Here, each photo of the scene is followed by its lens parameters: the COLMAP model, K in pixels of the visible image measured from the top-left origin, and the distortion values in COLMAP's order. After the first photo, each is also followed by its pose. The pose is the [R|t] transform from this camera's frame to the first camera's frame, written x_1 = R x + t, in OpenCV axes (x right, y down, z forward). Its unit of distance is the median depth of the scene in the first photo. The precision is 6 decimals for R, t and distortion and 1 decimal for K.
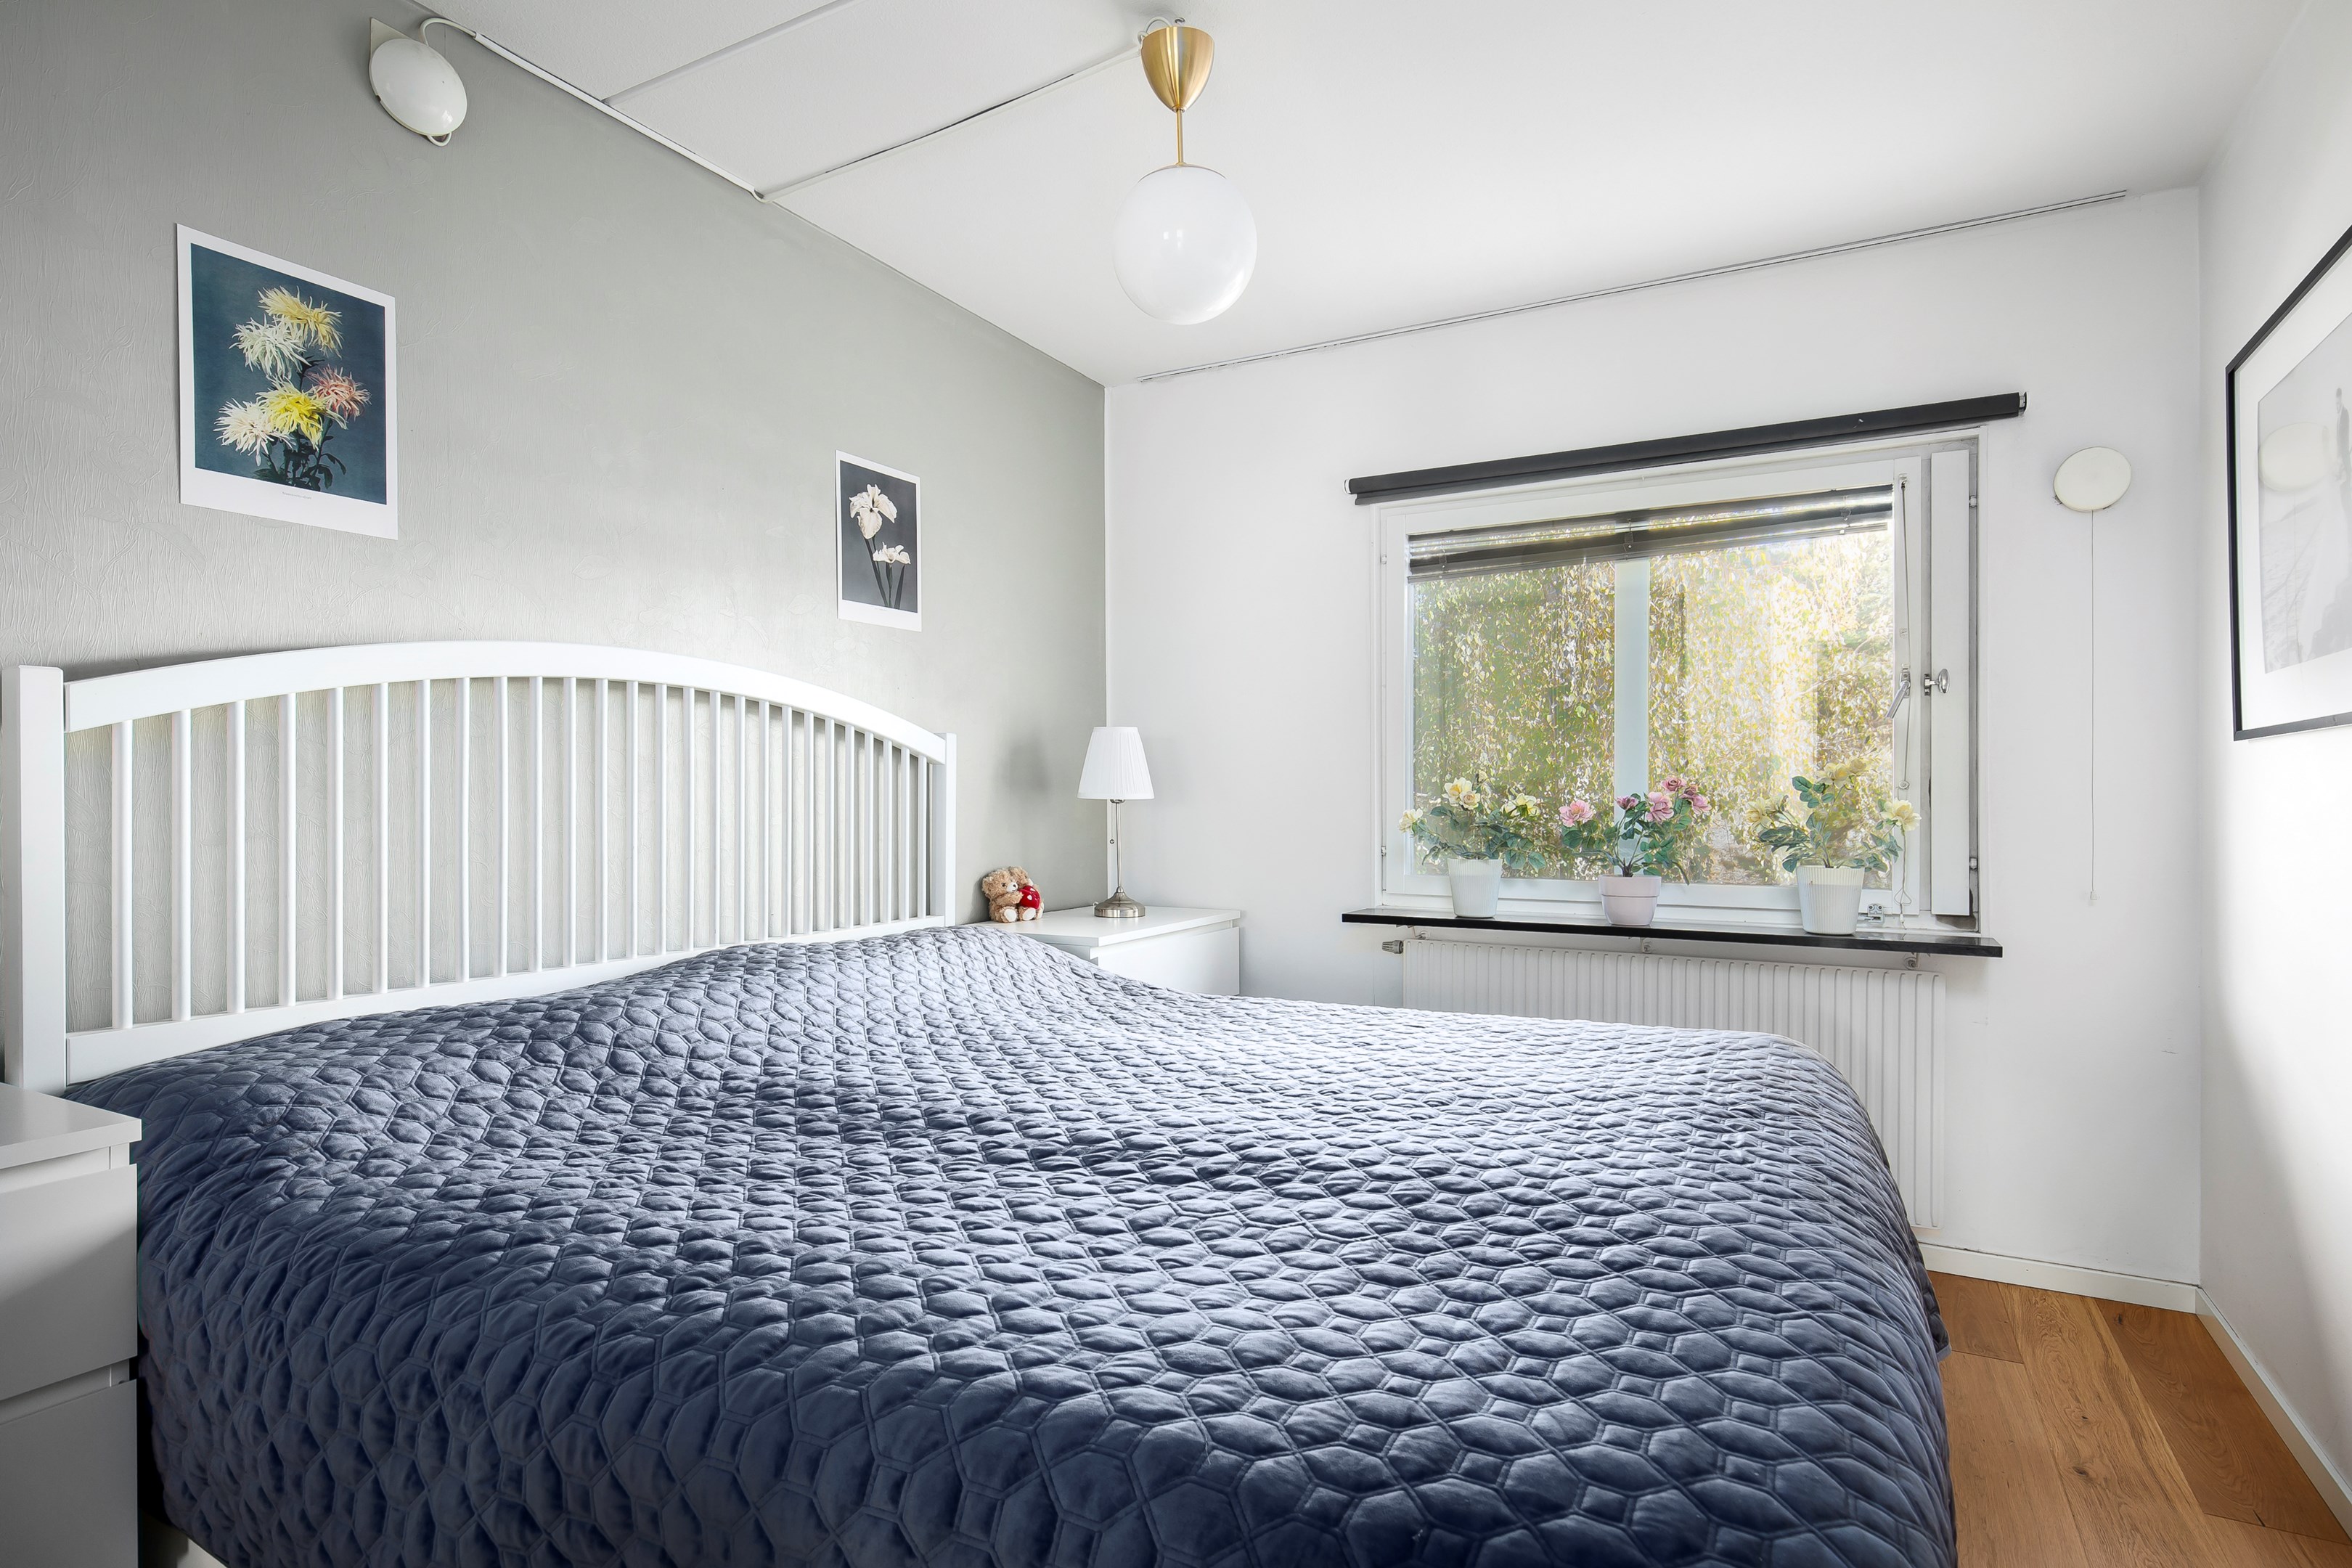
lens RADIAL K [[1225.3, 0, 1173.9], [0, 1225.3, 782.0], [0, 0, 1]] dist [0.000045, 0.000006]
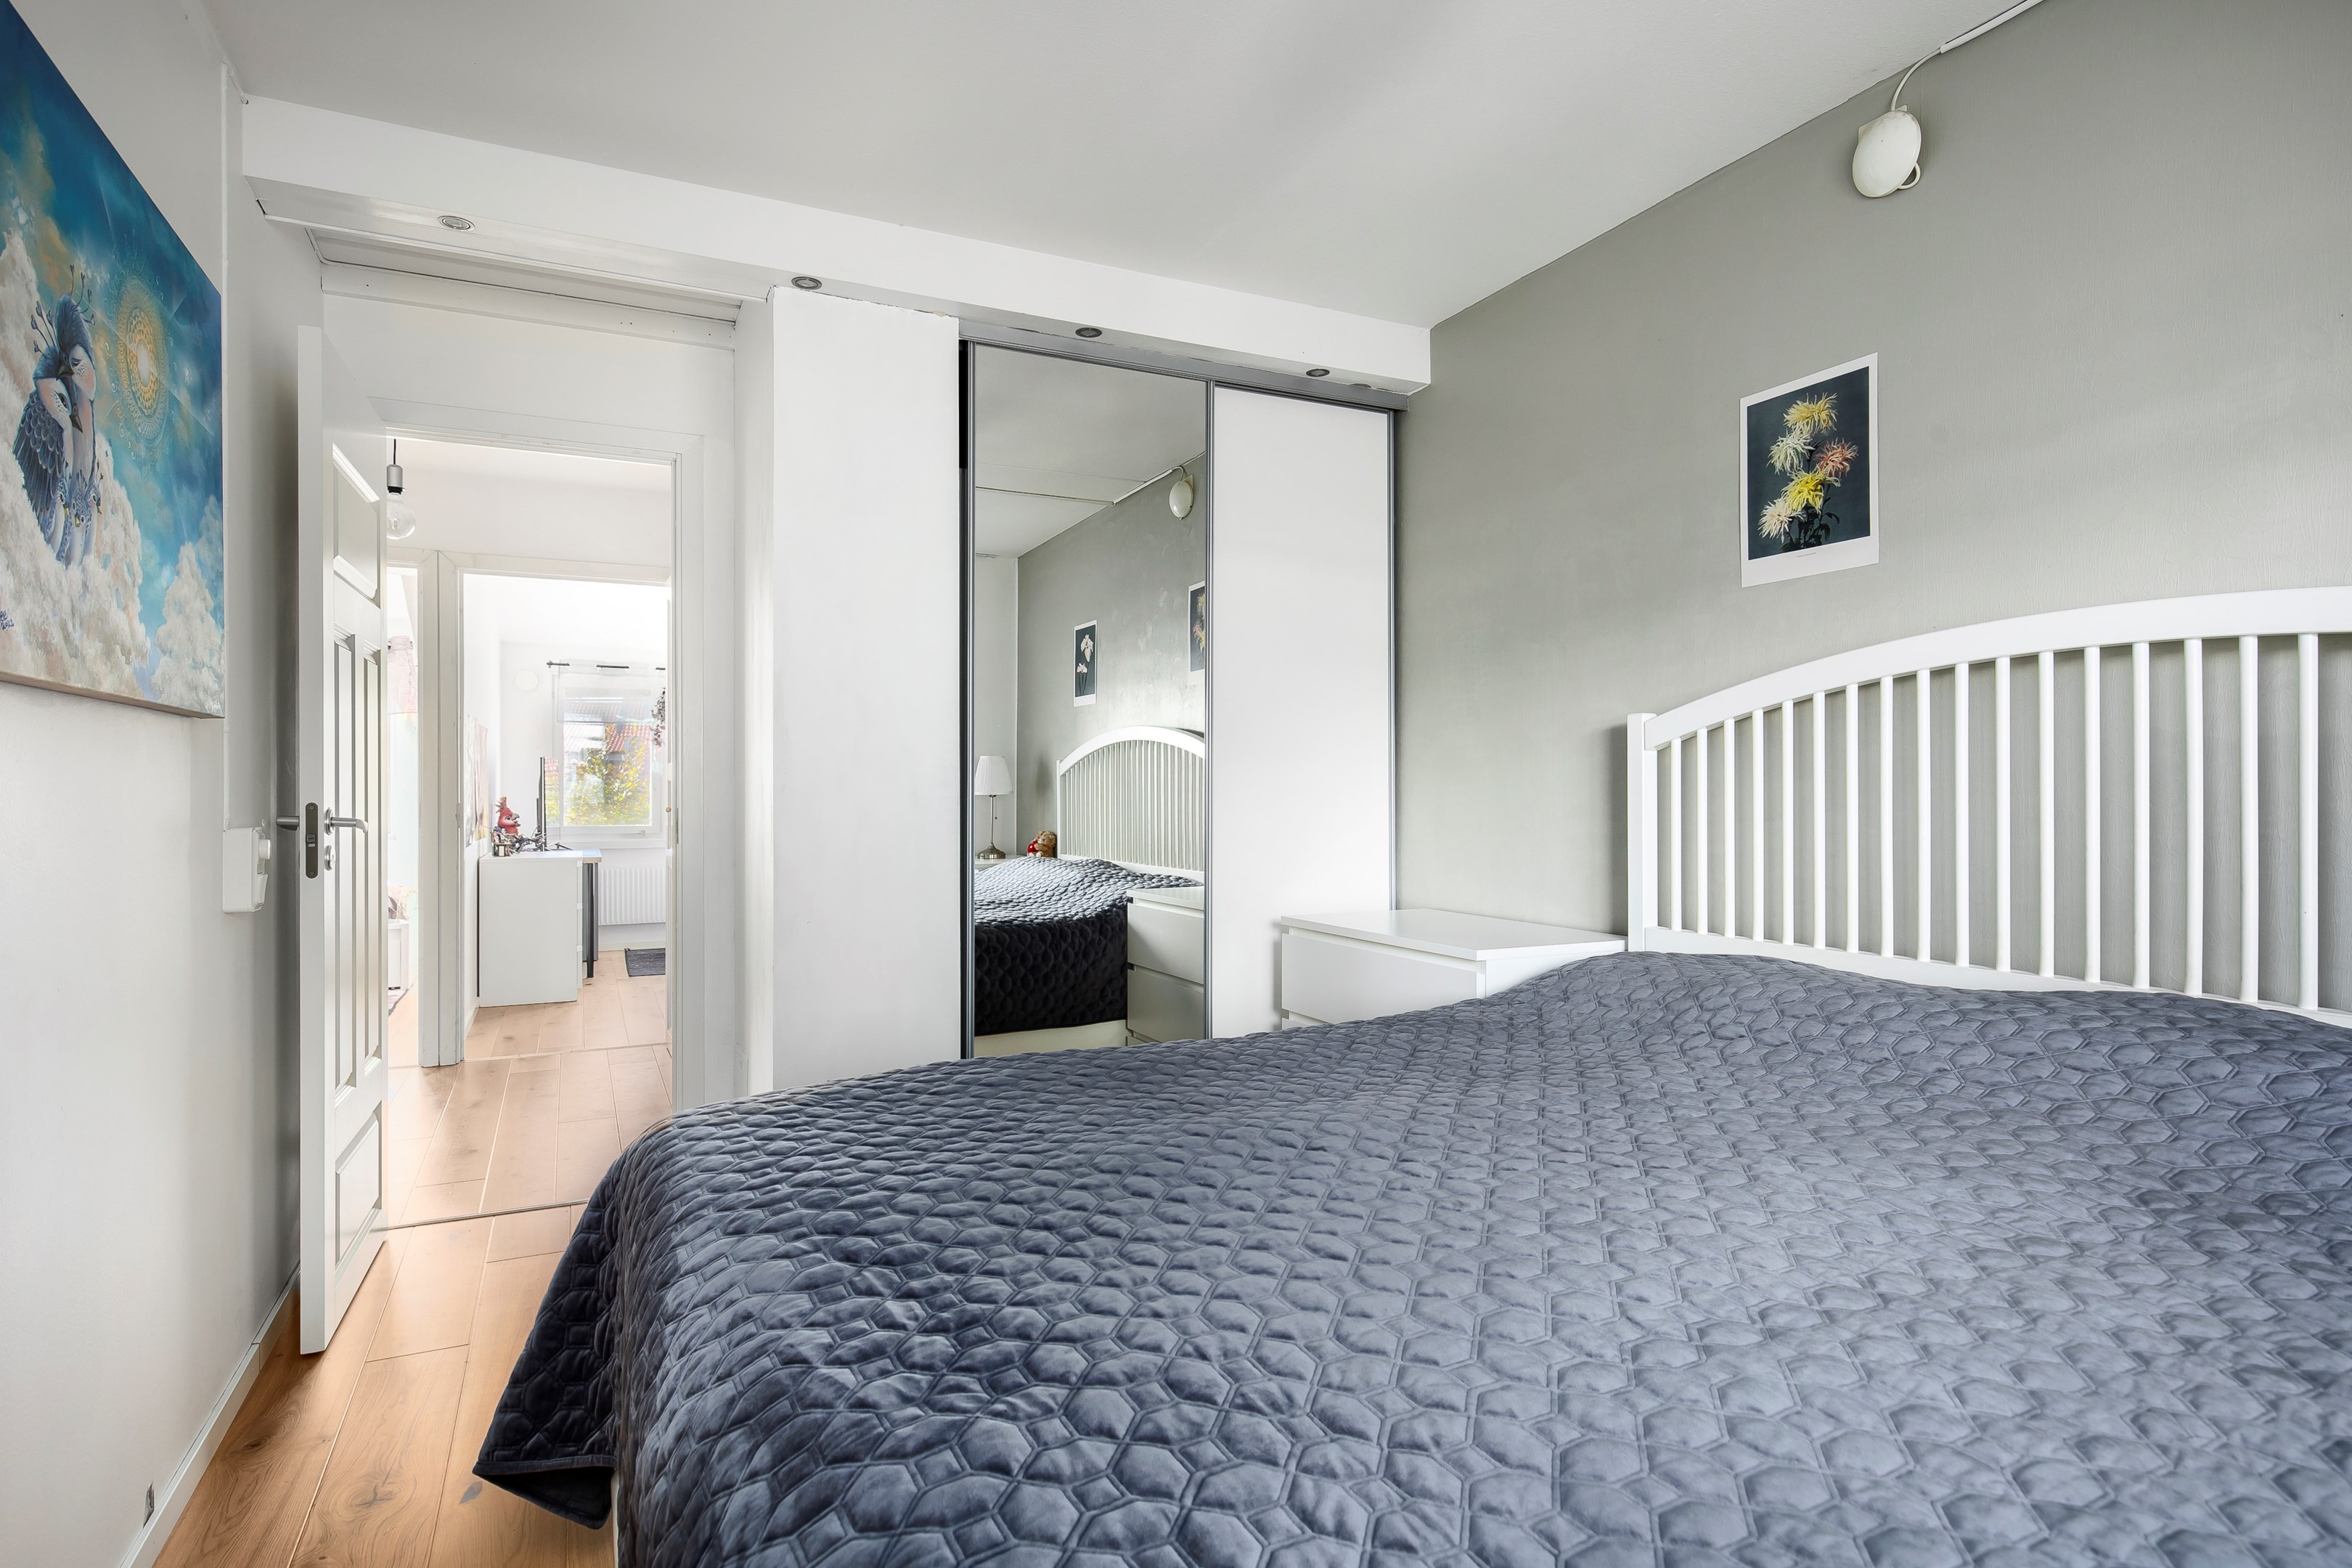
lens RADIAL K [[1225.3, 0, 1177.0], [0, 1225.3, 787.0], [0, 0, 1]] dist [0.000045, 0.000006]
pose [[-0.575329, 0.002966, -0.817917, 0.727423], [0.003936, 0.999992, 0.000857, 0.008070], [0.817913, -0.002726, -0.575336, 1.197879]]
